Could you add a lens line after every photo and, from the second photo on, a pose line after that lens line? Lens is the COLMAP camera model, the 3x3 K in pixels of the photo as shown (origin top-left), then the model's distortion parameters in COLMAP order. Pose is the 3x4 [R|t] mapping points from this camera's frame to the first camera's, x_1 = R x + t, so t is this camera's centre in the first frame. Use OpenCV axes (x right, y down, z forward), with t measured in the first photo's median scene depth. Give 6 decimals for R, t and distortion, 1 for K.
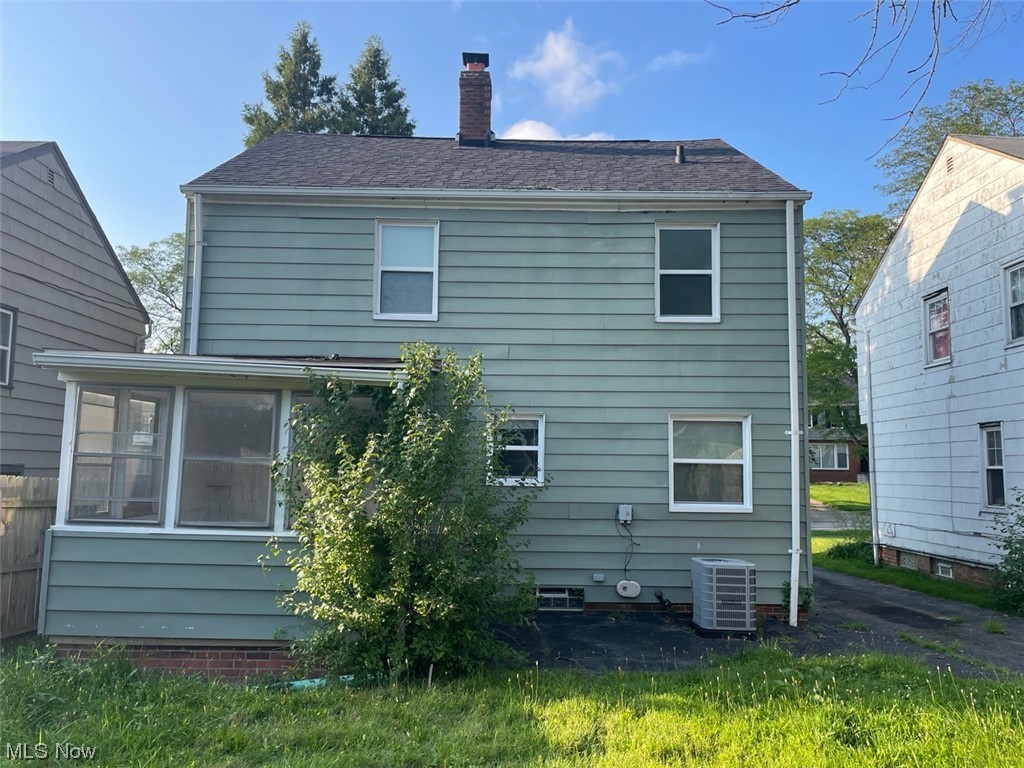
lens RADIAL K [[768.0, 0, 512.0], [0, 768.0, 384.0], [0, 0, 1]] dist [0.080173, -0.105244]
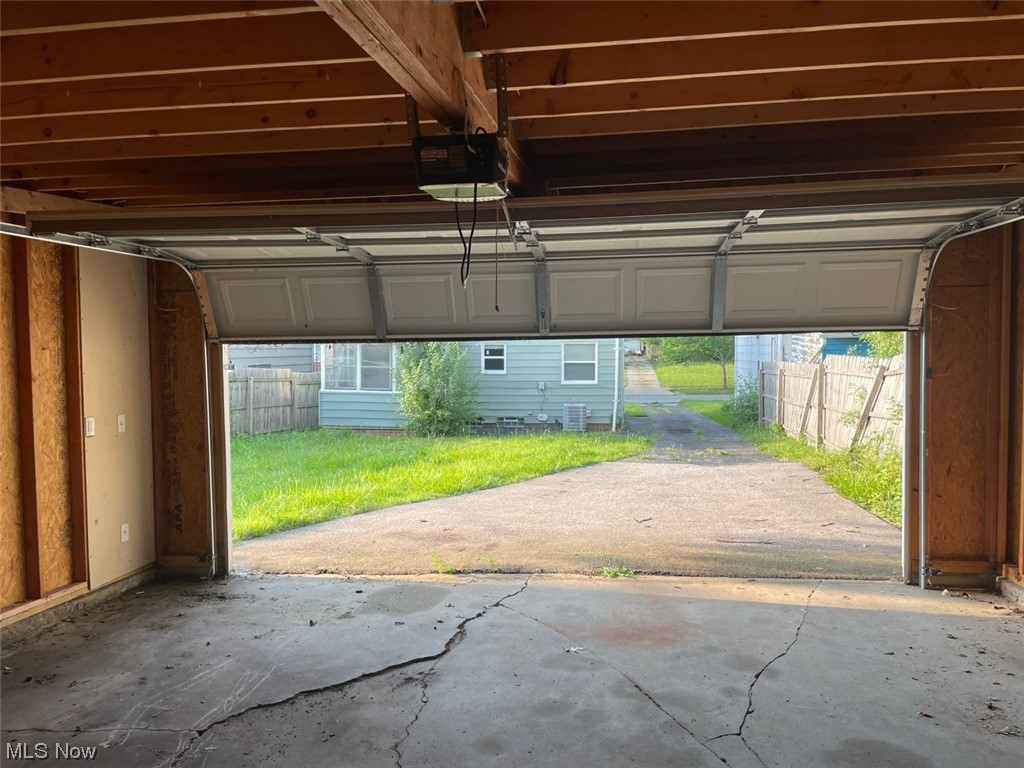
lens RADIAL K [[768.0, 0, 512.0], [0, 768.0, 384.0], [0, 0, 1]] dist [0.080173, -0.105244]
pose [[0.988909, -0.010231, -0.148172, 0.487908], [0.032668, 0.988177, 0.149795, -0.220877], [0.144887, -0.152974, 0.977551, -1.516569]]
